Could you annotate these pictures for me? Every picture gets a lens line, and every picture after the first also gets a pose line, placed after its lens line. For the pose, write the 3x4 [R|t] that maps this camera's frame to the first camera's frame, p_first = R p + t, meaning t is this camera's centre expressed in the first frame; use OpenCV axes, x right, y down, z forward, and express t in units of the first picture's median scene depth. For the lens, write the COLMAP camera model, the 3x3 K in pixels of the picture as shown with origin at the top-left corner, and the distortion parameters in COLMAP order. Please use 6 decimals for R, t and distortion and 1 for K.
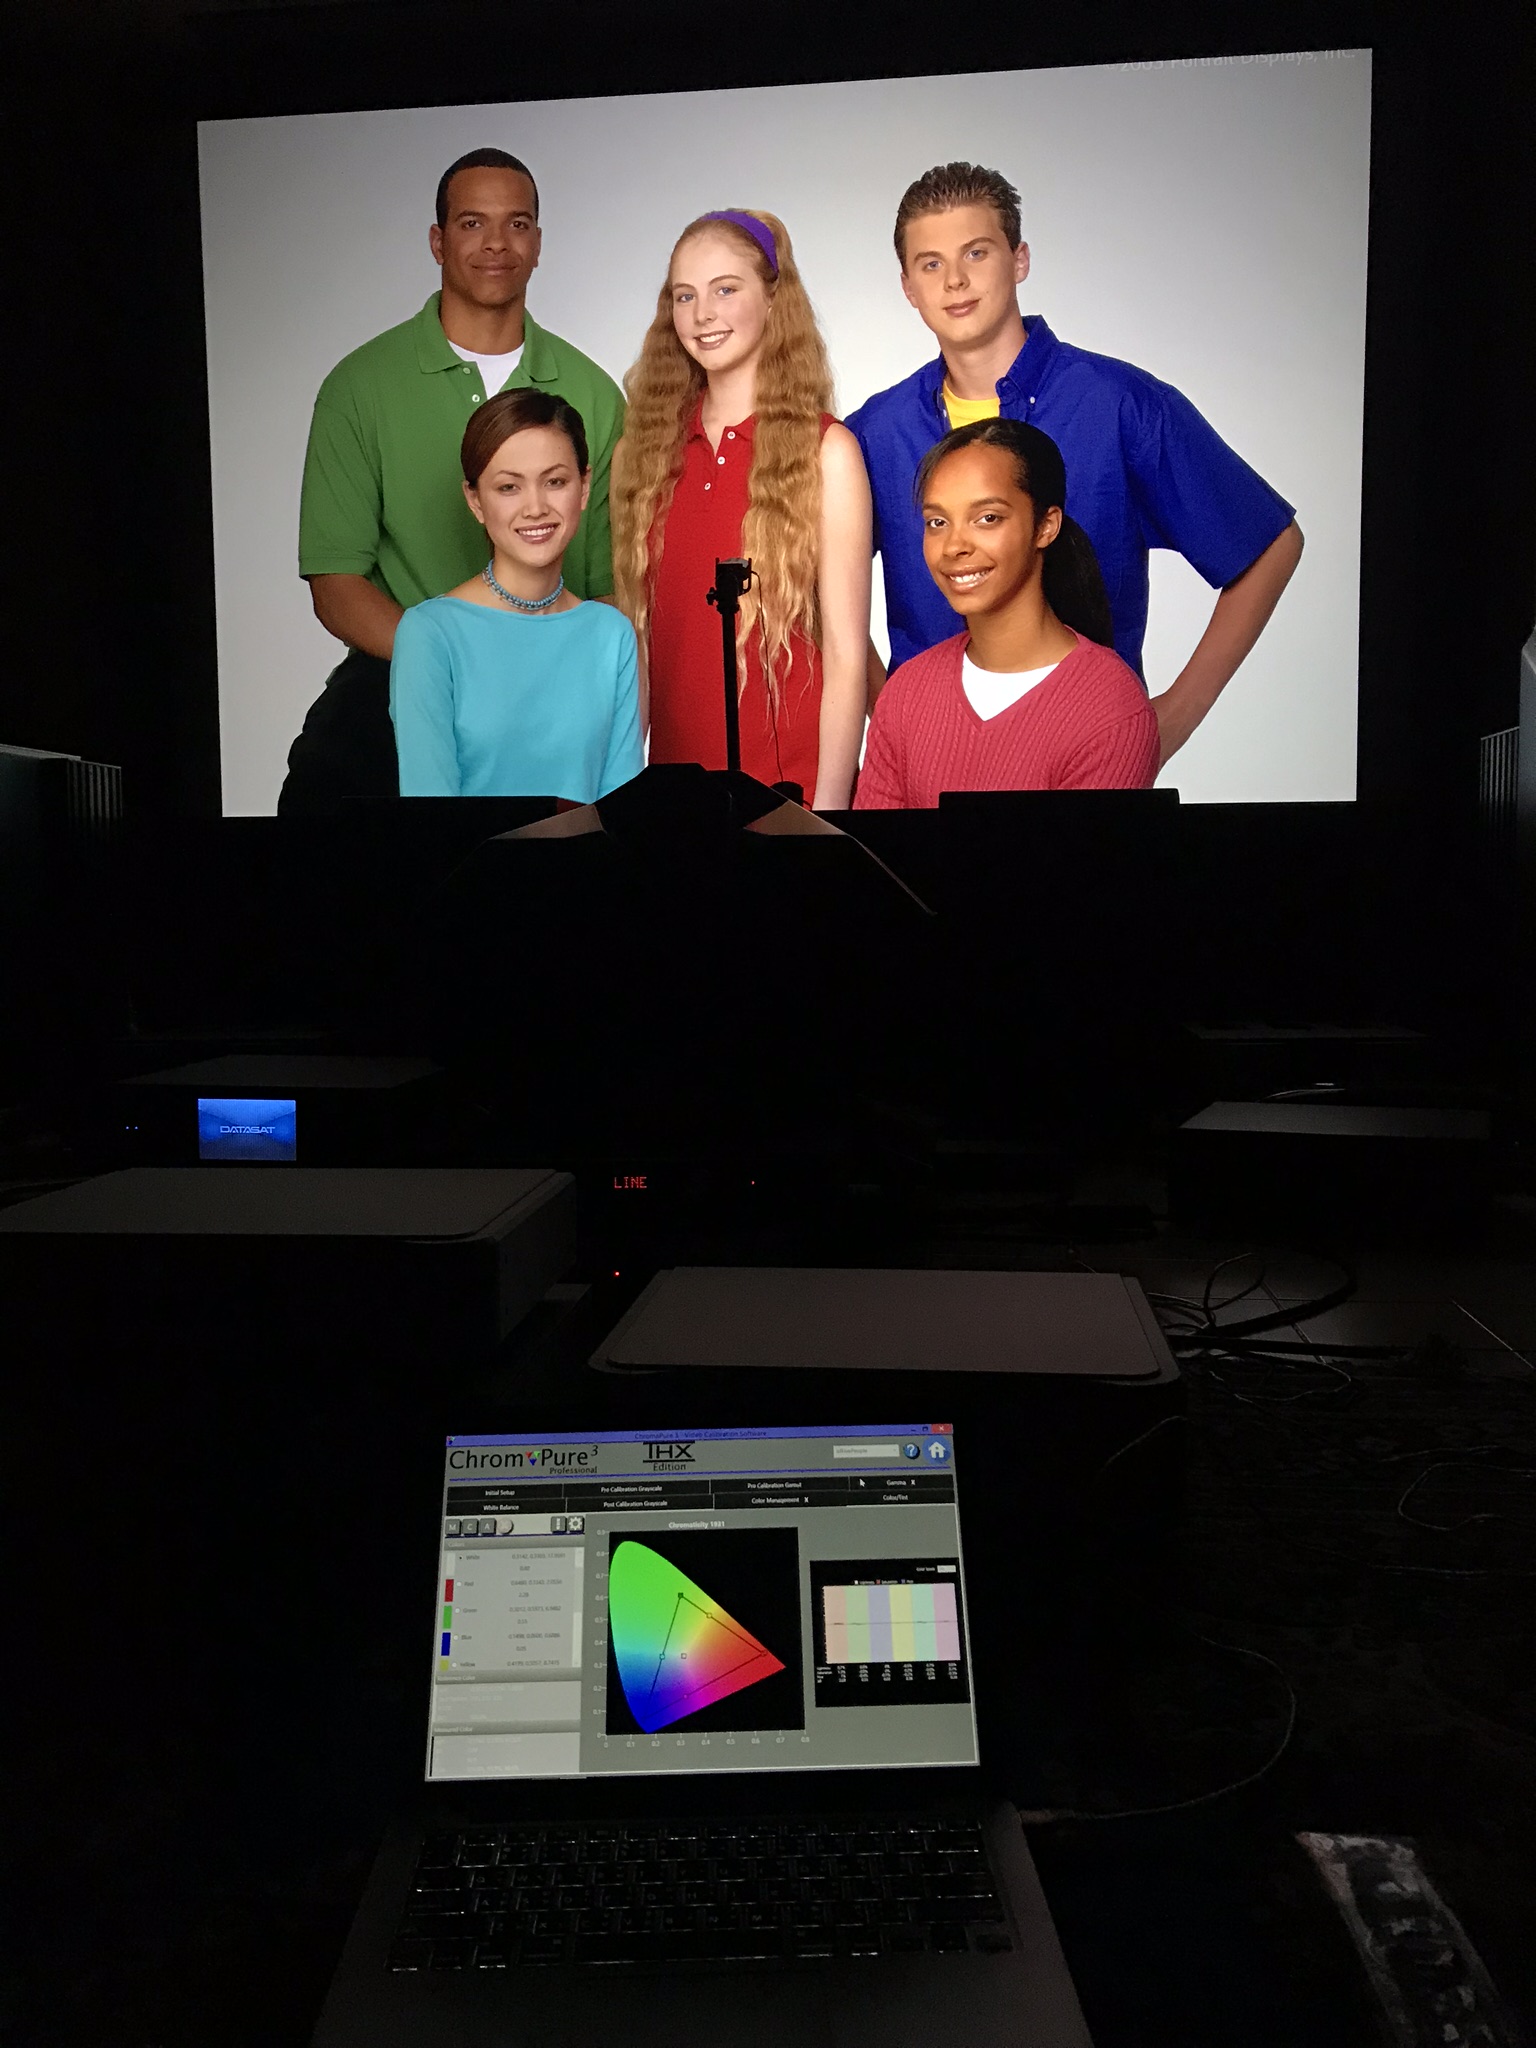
lens RADIAL K [[1666.7, 0, 768.0], [0, 1666.7, 1024.0], [0, 0, 1]] dist [-0.002231, 0.003384]
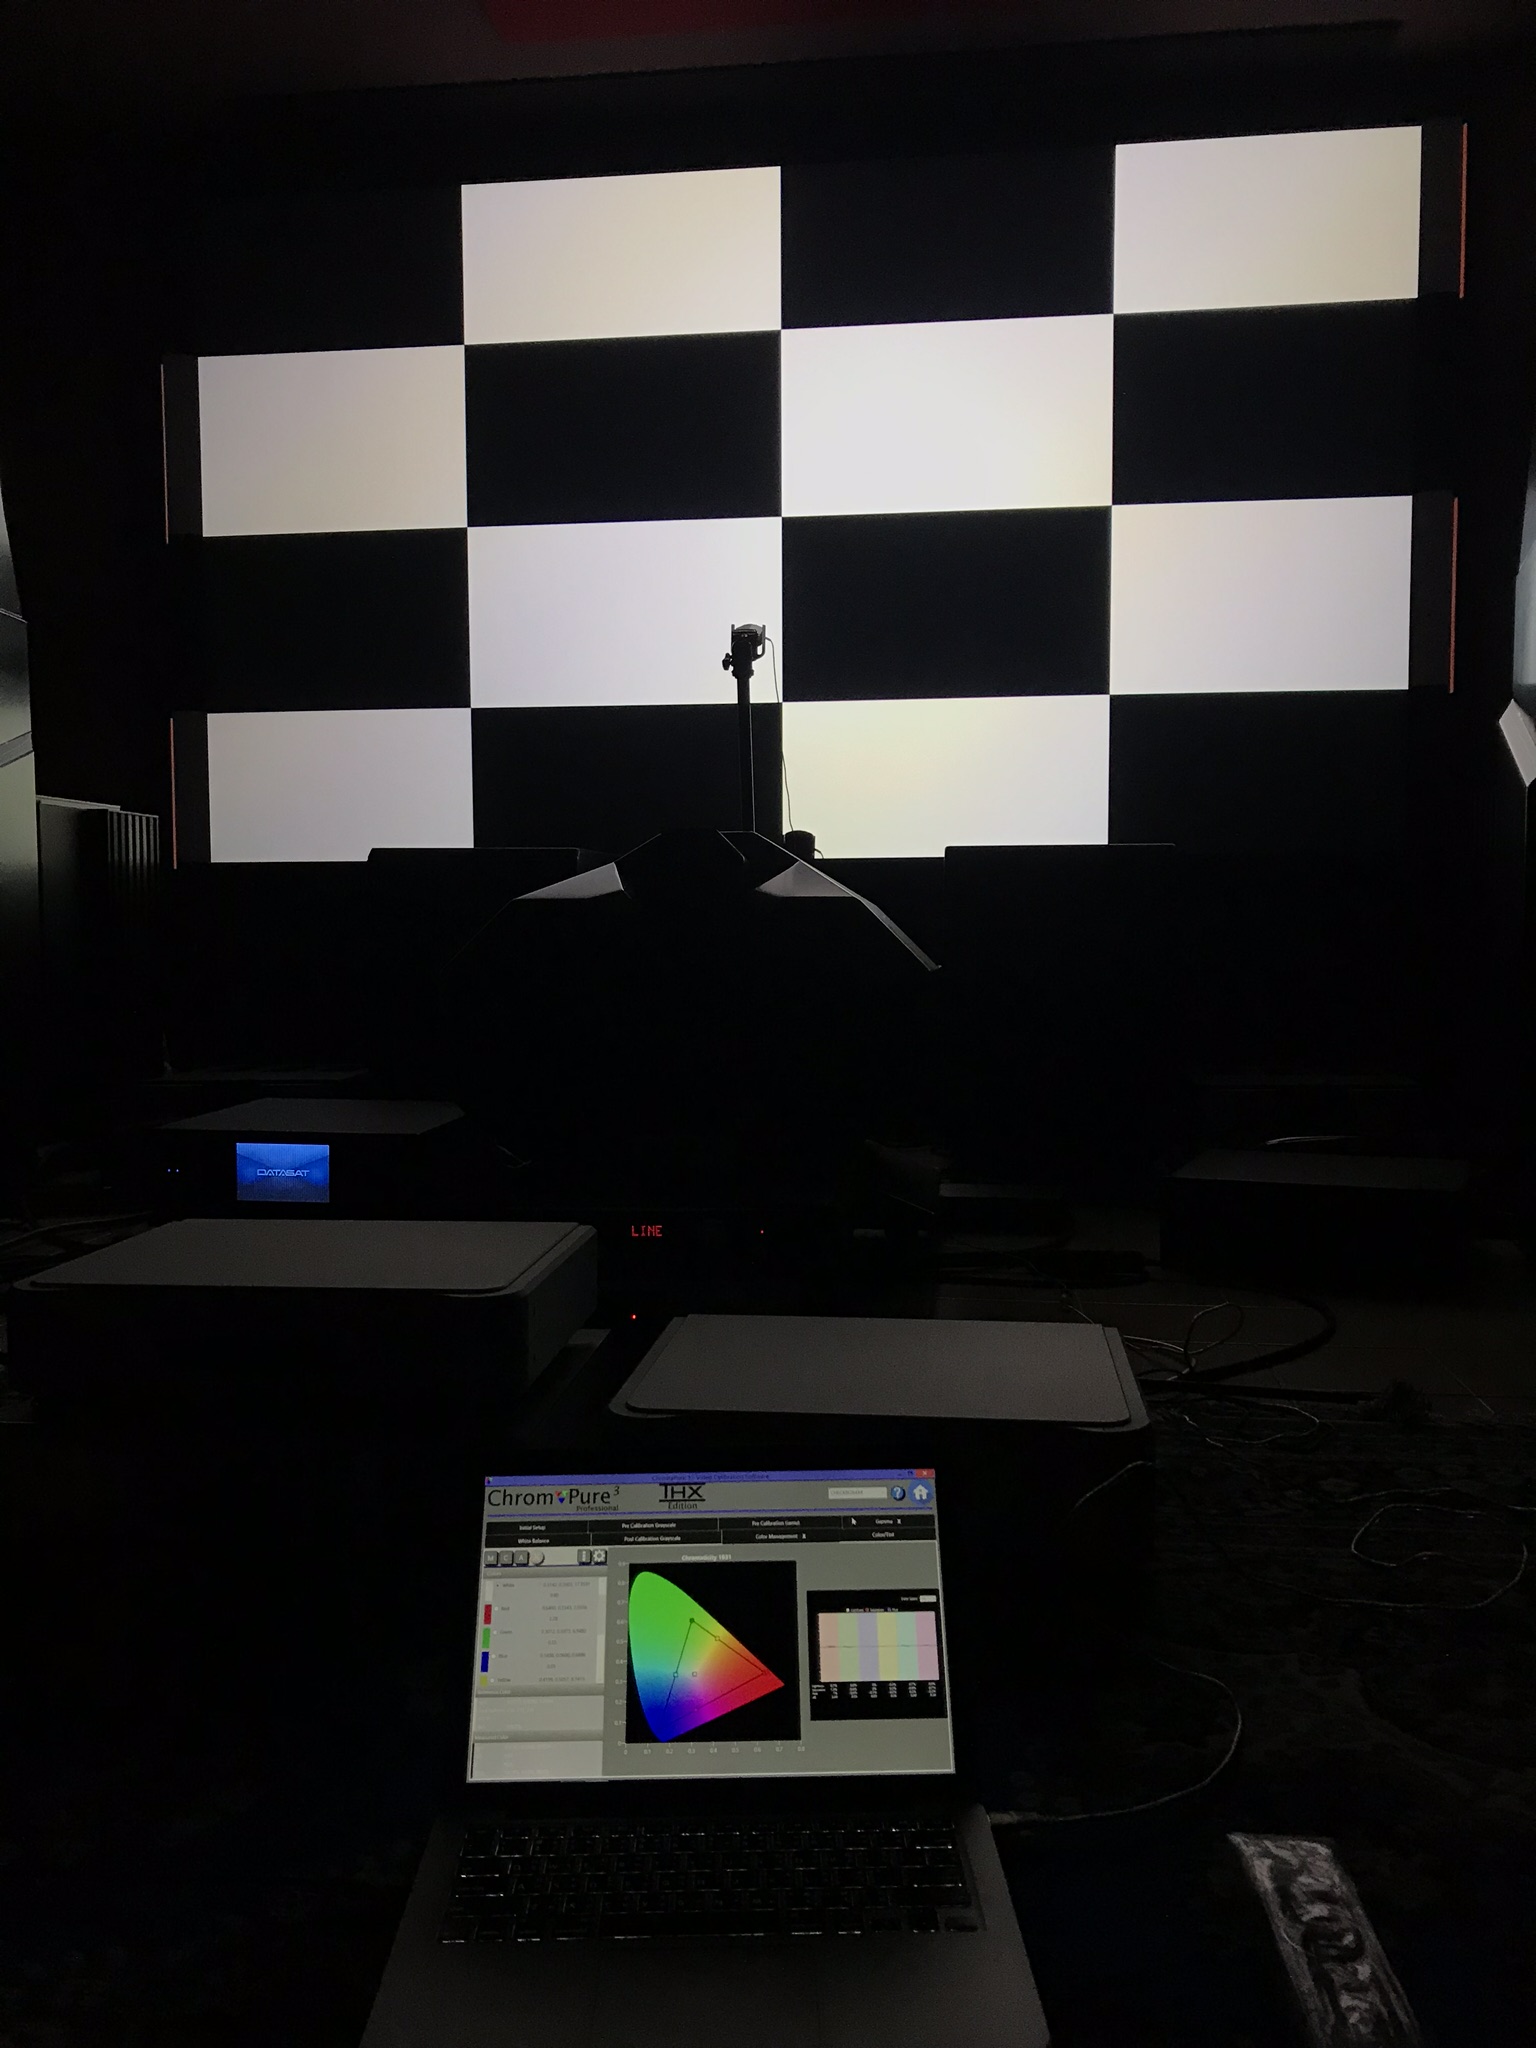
lens RADIAL K [[1666.7, 0, 768.0], [0, 1666.7, 1024.0], [0, 0, 1]] dist [-0.002231, 0.003384]
pose [[0.999949, 0.004840, -0.008850, 0.007040], [-0.004970, 0.999878, -0.014821, -0.044625], [0.008777, 0.014864, 0.999851, -0.134255]]
